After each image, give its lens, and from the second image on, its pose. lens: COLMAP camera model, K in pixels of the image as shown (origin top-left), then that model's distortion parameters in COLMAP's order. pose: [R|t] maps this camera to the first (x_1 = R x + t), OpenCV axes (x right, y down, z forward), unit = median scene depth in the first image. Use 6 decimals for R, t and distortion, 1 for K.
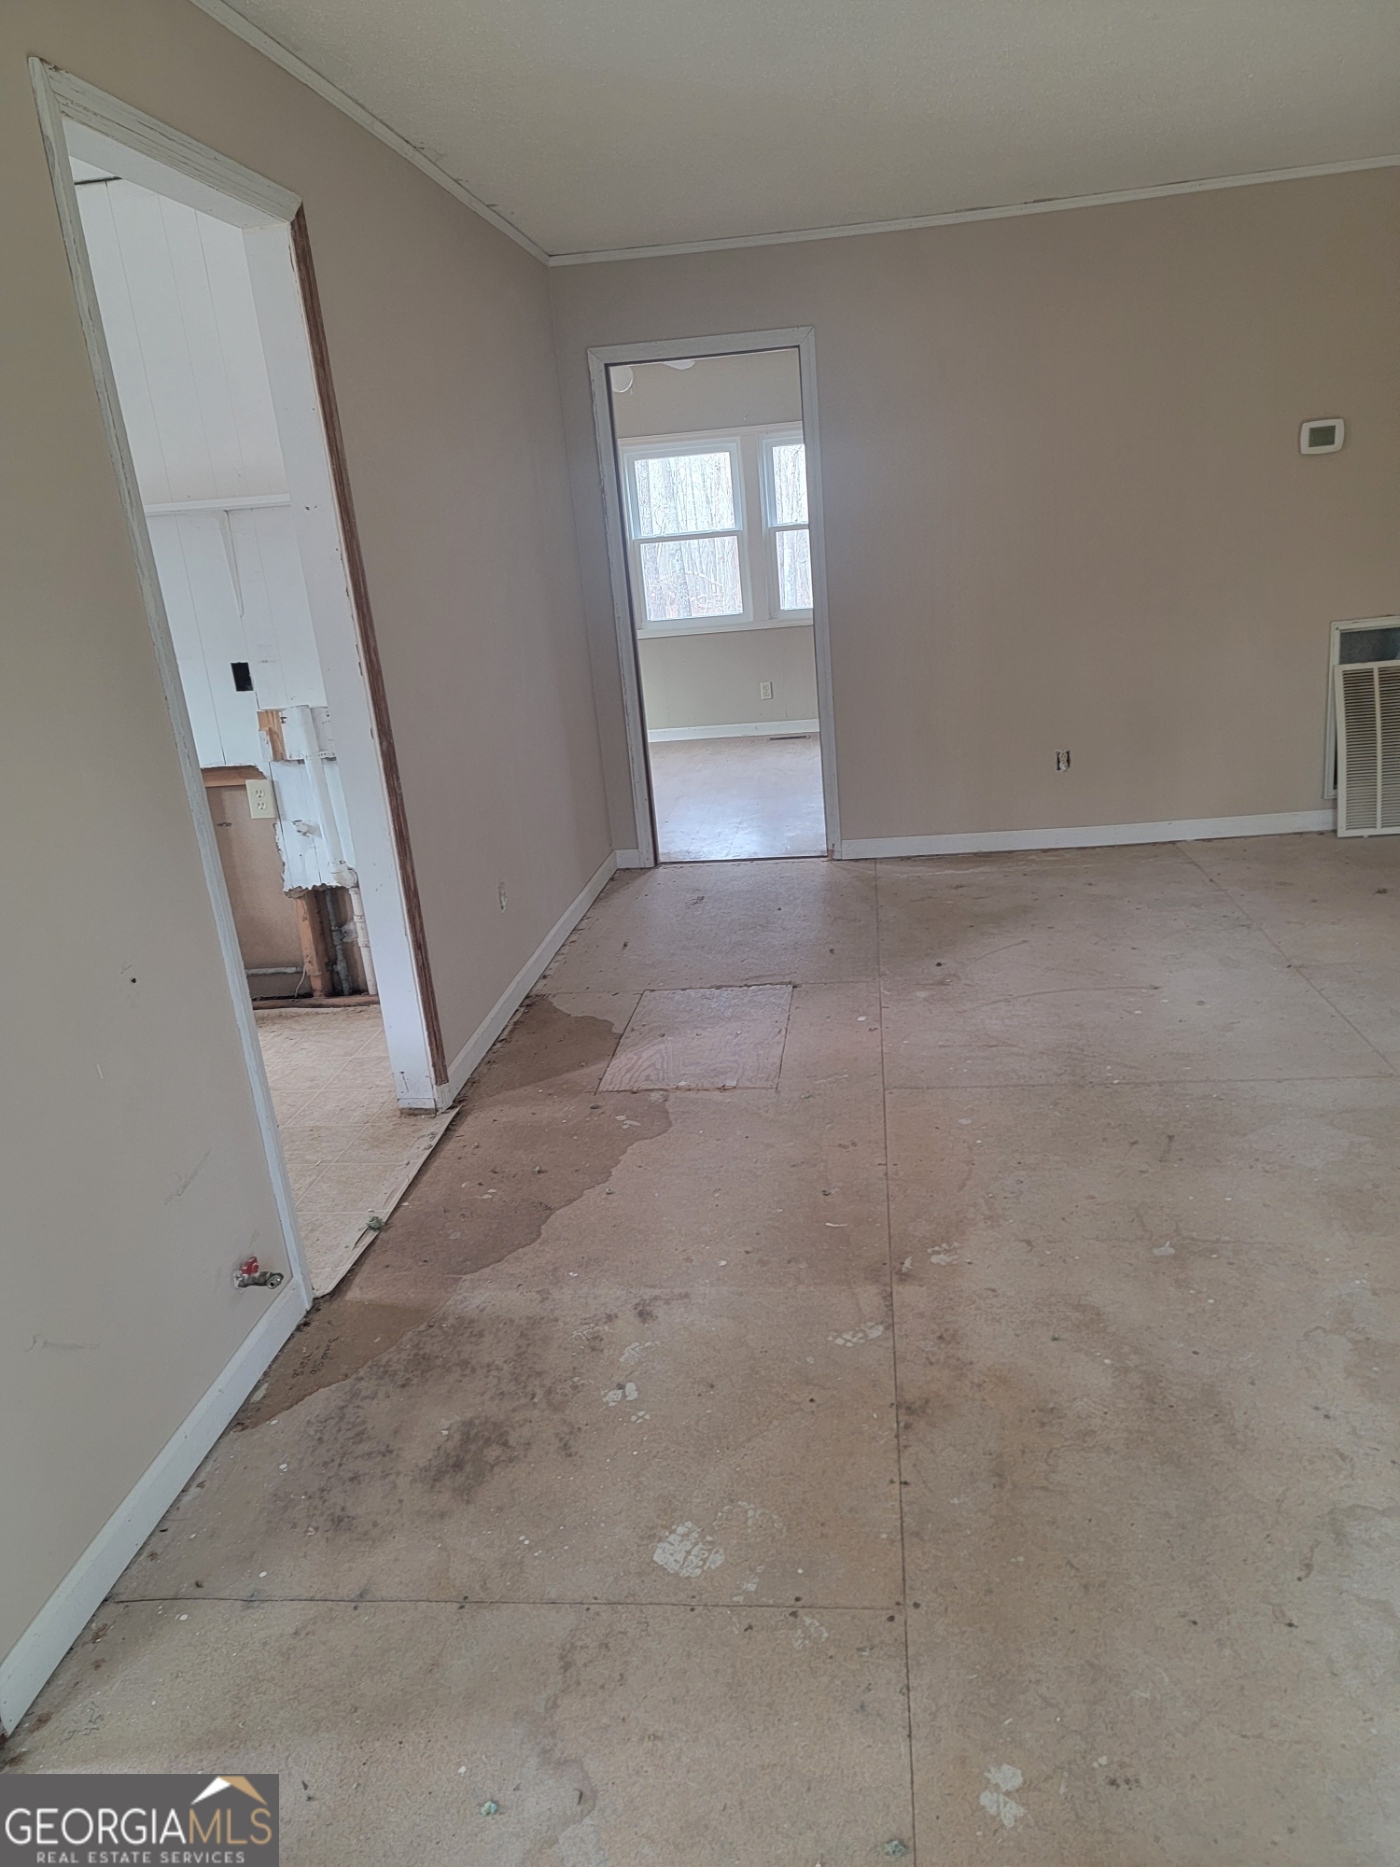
lens RADIAL K [[1296.2, 0, 710.6], [0, 1296.2, 930.6], [0, 0, 1]] dist [0.068039, -0.054670]
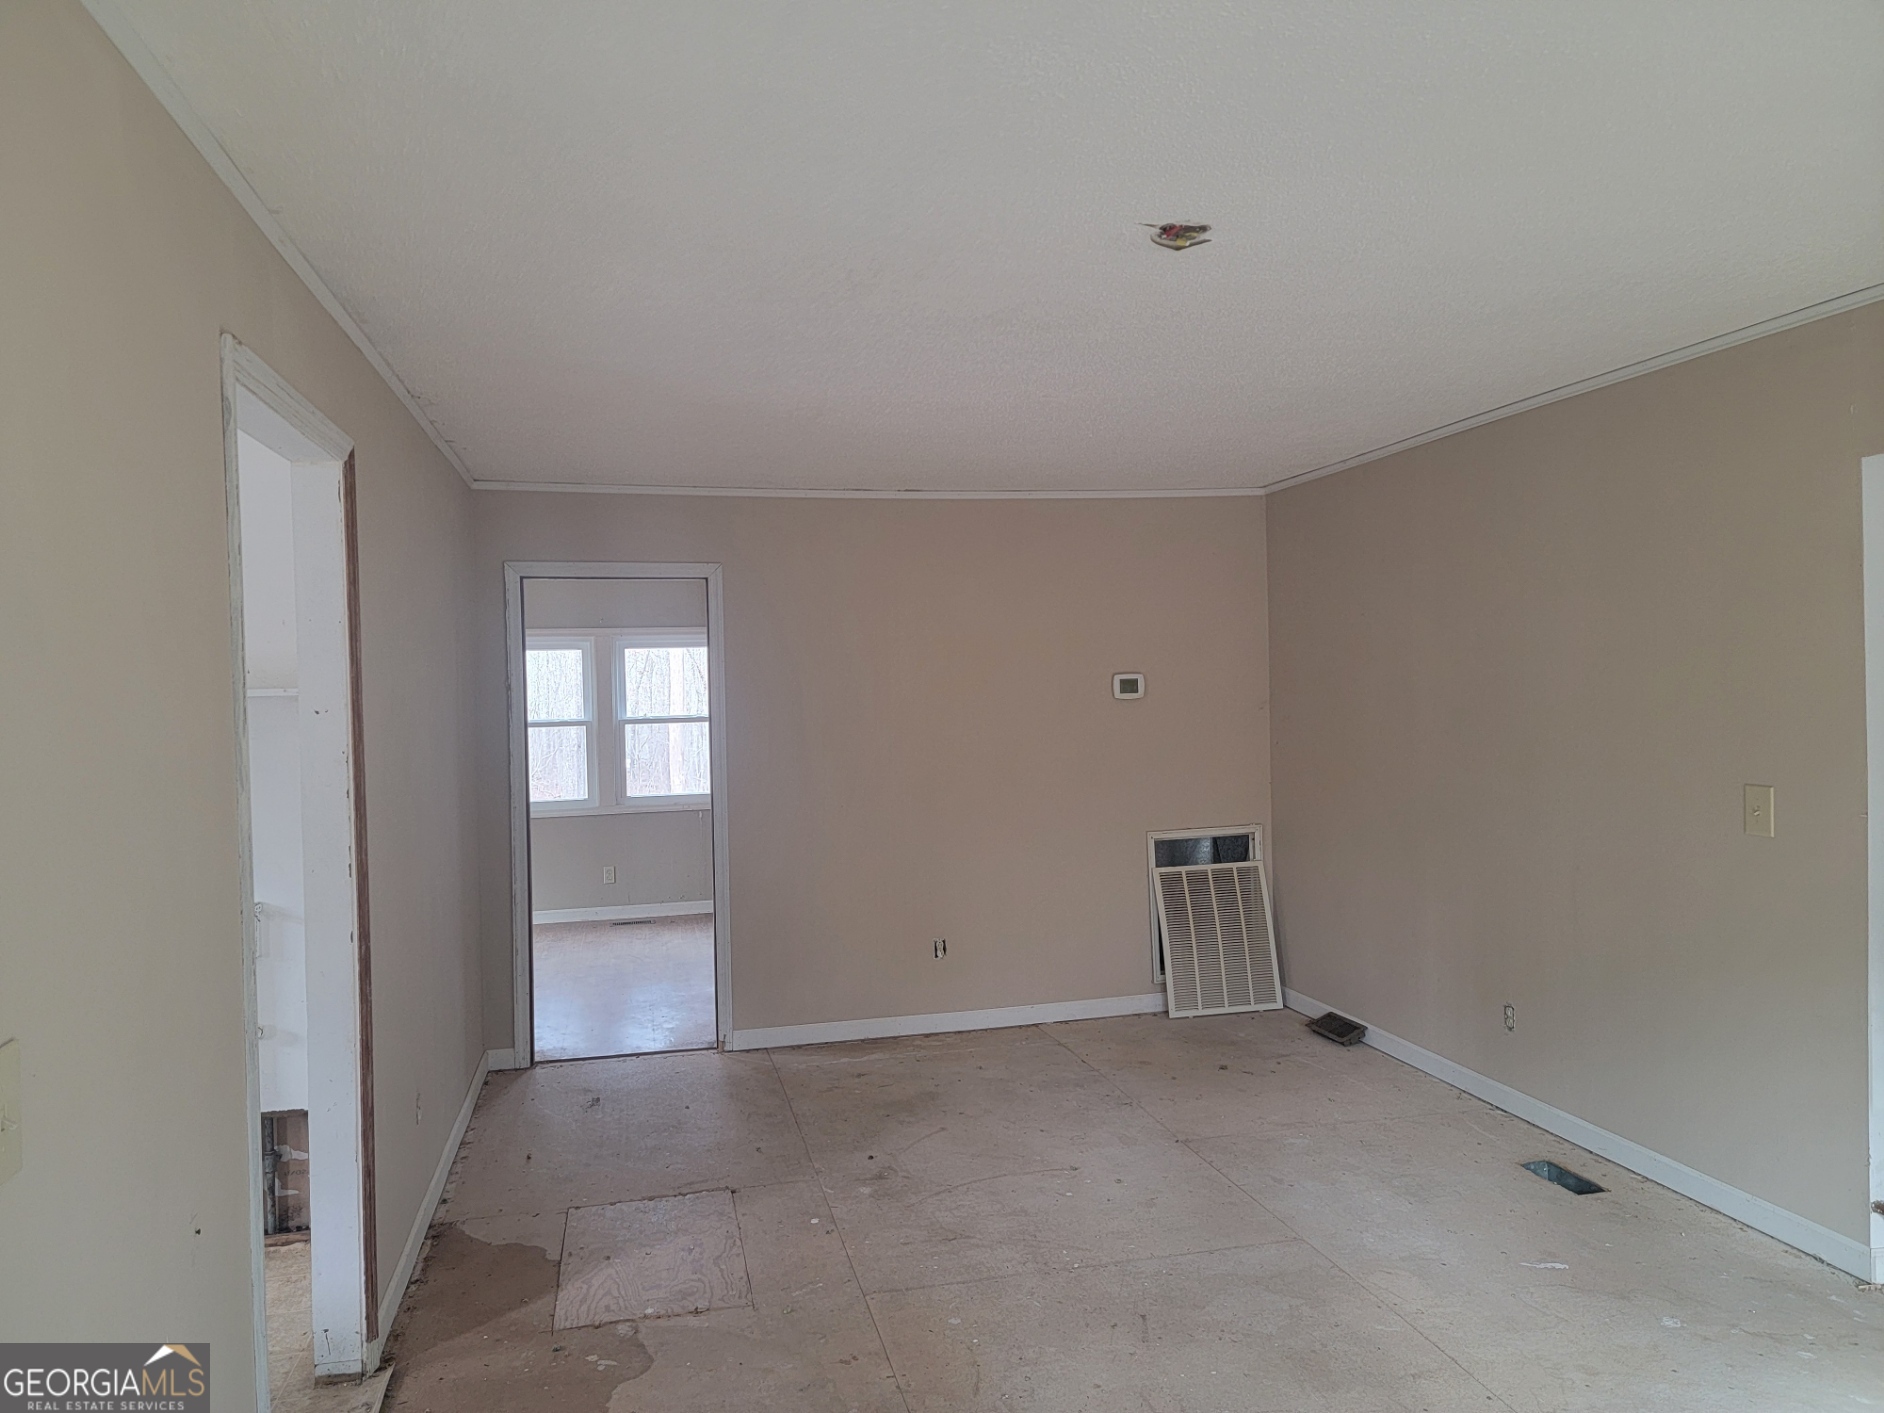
lens RADIAL K [[1308.0, 0, 938.1], [0, 1308.0, 693.4], [0, 0, 1]] dist [0.068039, -0.054670]
pose [[0.940253, 0.058842, 0.335353, -0.133890], [0.047700, 0.952474, -0.300862, -0.006373], [-0.337119, 0.298882, 0.892760, -0.043107]]
